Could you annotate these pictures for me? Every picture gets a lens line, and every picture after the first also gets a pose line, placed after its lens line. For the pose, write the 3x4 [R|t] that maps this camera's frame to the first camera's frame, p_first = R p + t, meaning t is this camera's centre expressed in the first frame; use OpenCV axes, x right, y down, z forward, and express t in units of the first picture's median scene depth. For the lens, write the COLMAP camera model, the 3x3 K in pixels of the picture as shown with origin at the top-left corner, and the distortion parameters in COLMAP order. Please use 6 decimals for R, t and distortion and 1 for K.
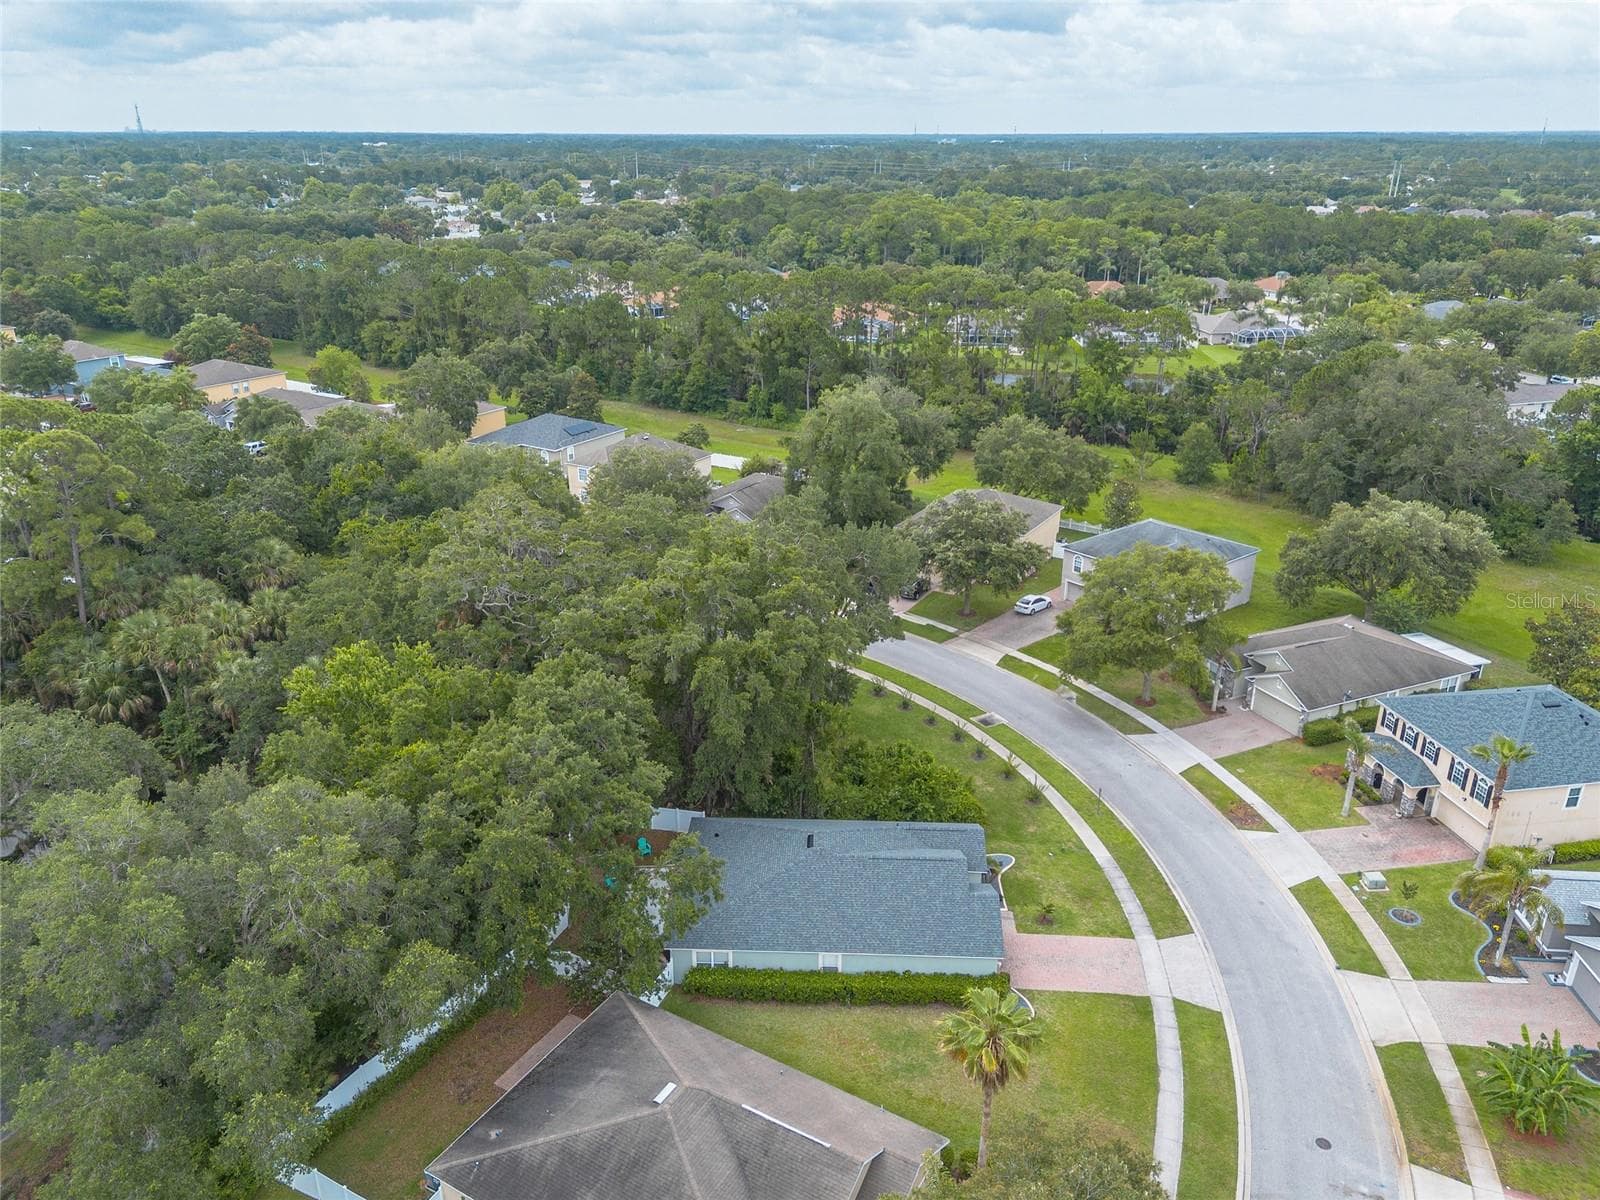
lens RADIAL K [[1142.4, 0, 793.2], [0, 1142.4, 612.2], [0, 0, 1]] dist [0.047012, -0.032974]
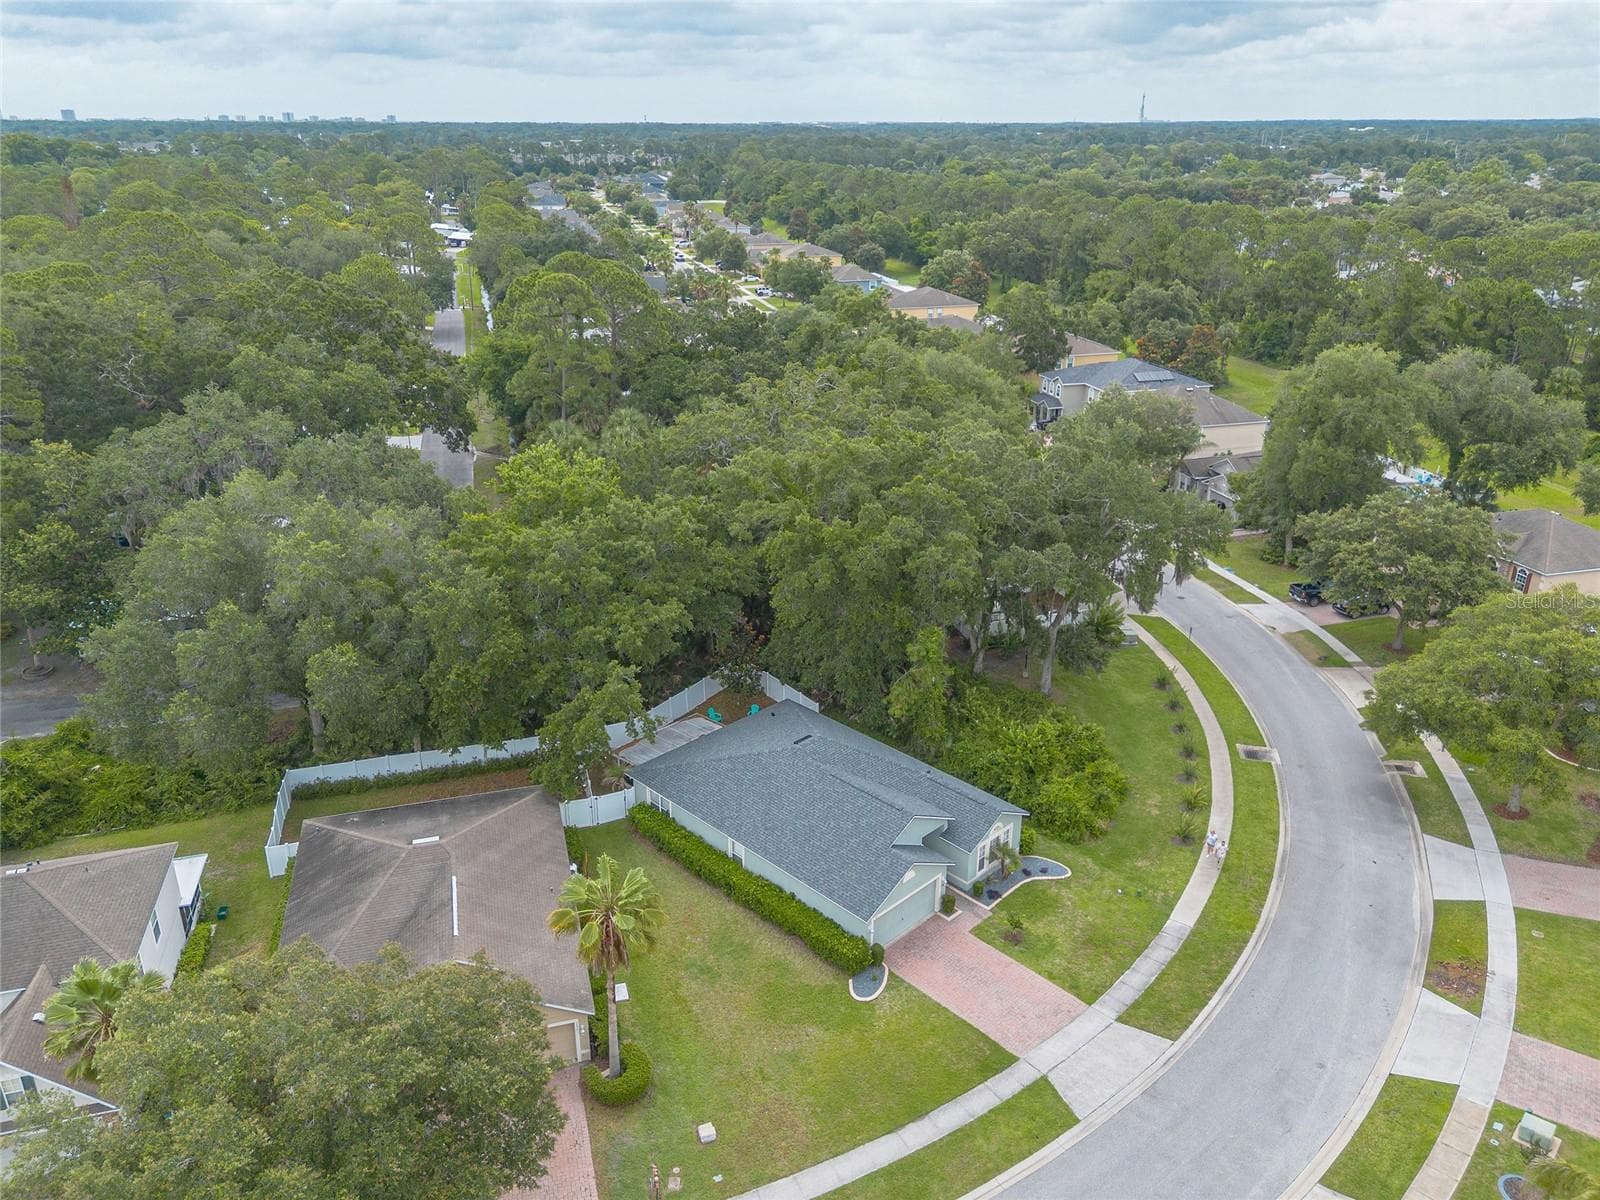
lens RADIAL K [[1176.5, 0, 796.3], [0, 1176.5, 598.7], [0, 0, 1]] dist [0.021630, -0.006432]
pose [[0.729095, 0.259638, -0.633253, 0.544861], [-0.265785, 0.960043, 0.087613, 0.010179], [0.630698, 0.104431, 0.768970, 0.240042]]
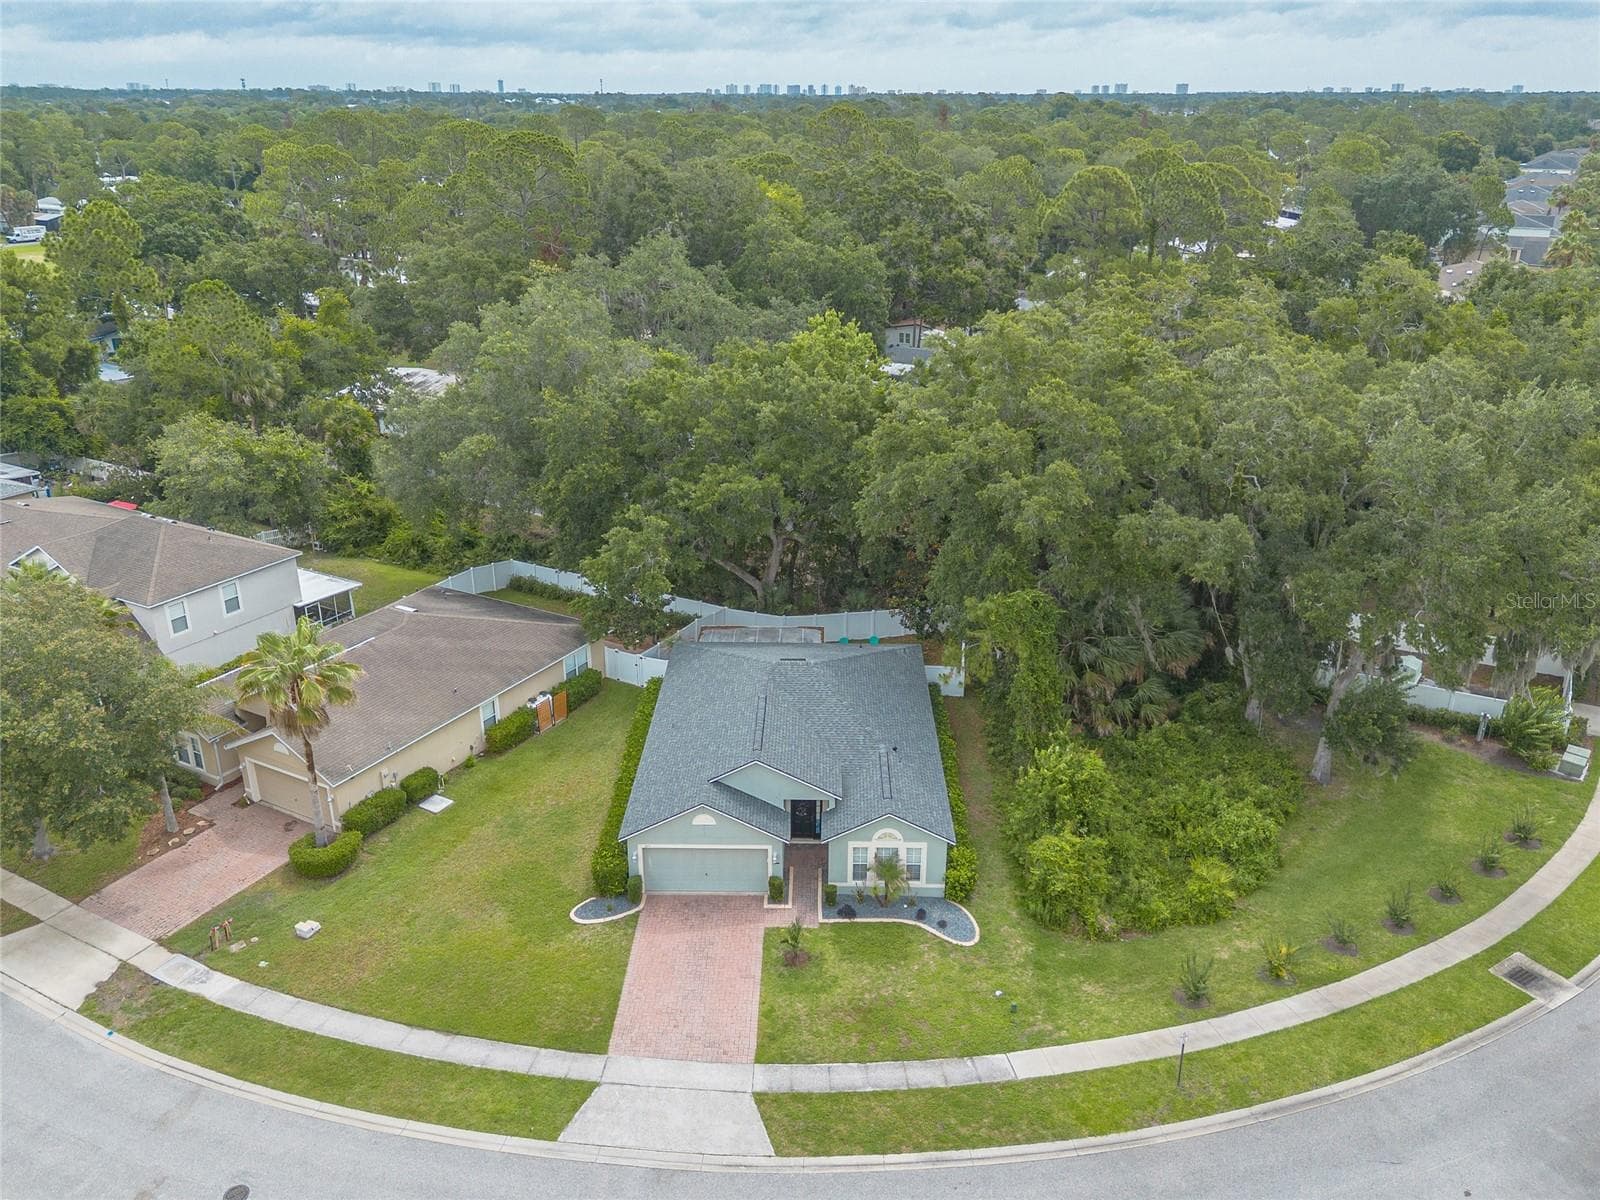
lens RADIAL K [[1247.4, 0, 803.3], [0, 1247.4, 601.4], [0, 0, 1]] dist [0.014276, -0.004443]
pose [[0.032032, 0.372144, -0.927622, 0.720270], [-0.401012, 0.854907, 0.329125, -0.099709], [0.915513, 0.361445, 0.176619, 0.789759]]
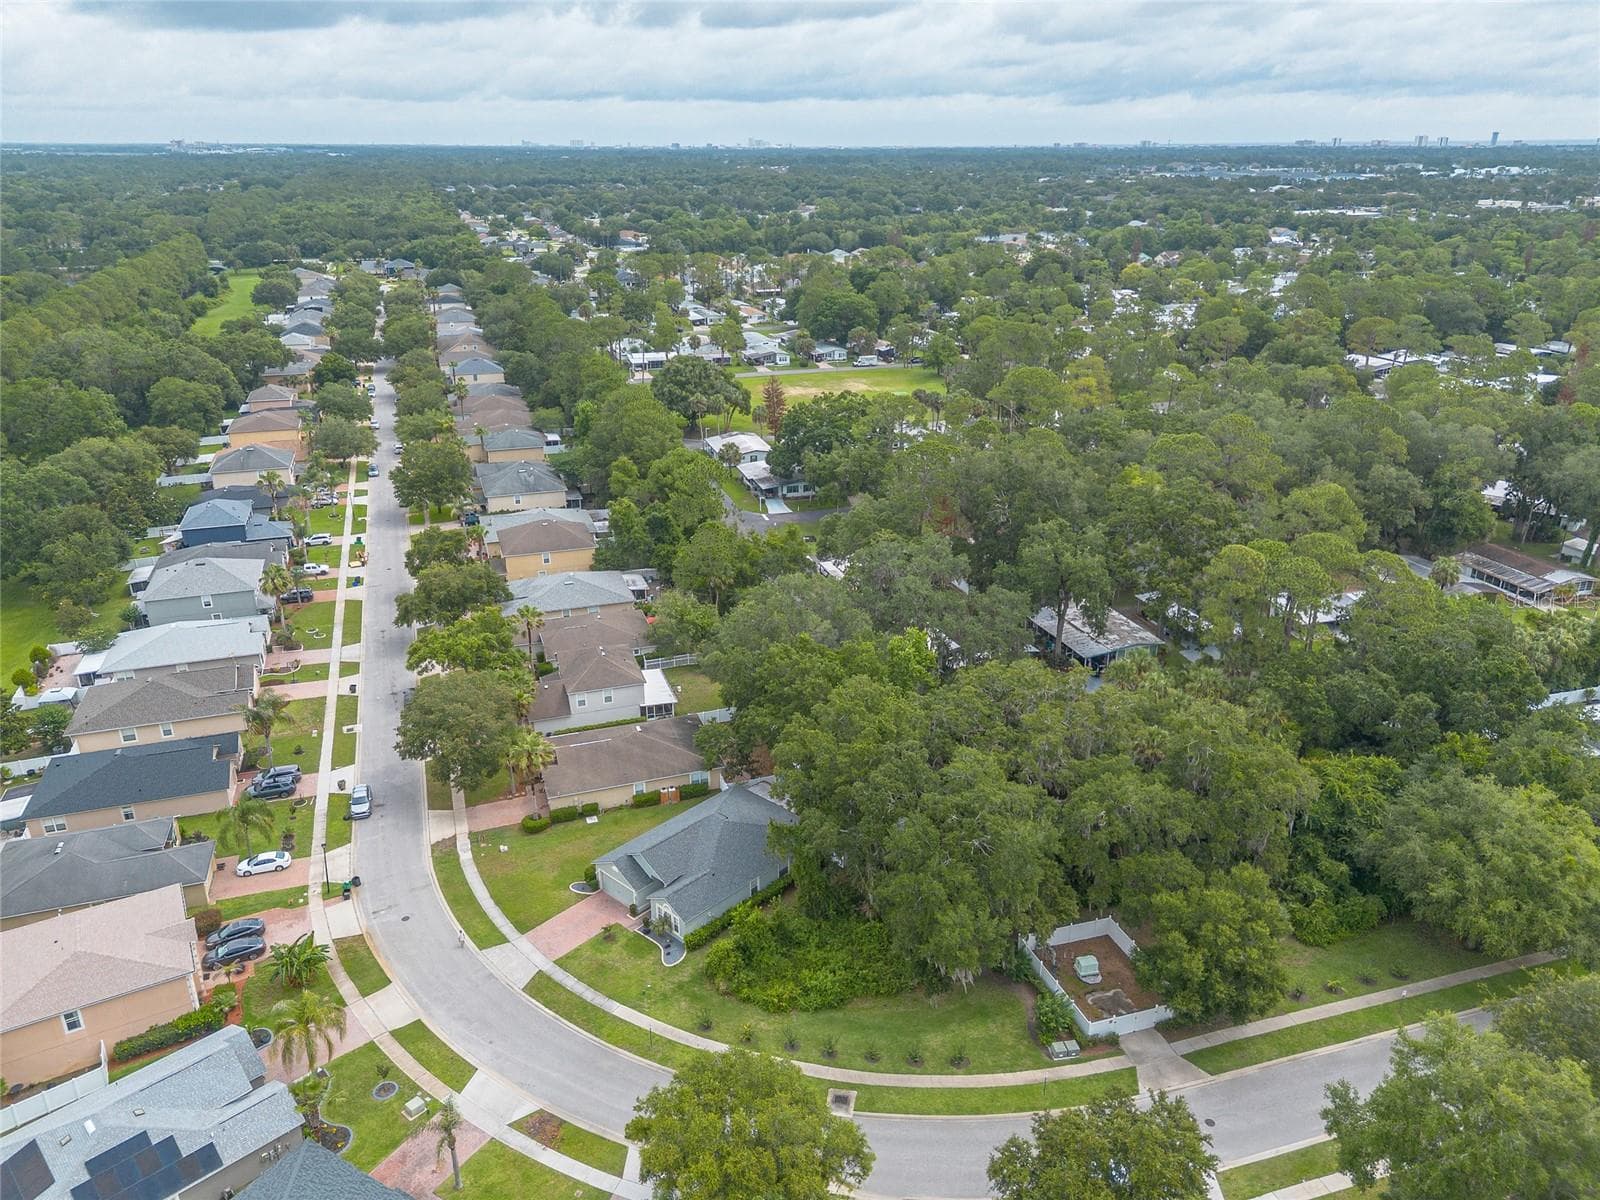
lens RADIAL K [[1142.4, 0, 795.0], [0, 1142.4, 603.0], [0, 0, 1]] dist [0.047012, -0.032974]
pose [[-0.649827, 0.300739, -0.698056, 0.909196], [-0.284747, 0.755192, 0.590428, -0.926383], [0.704730, 0.582445, -0.405109, 1.443145]]
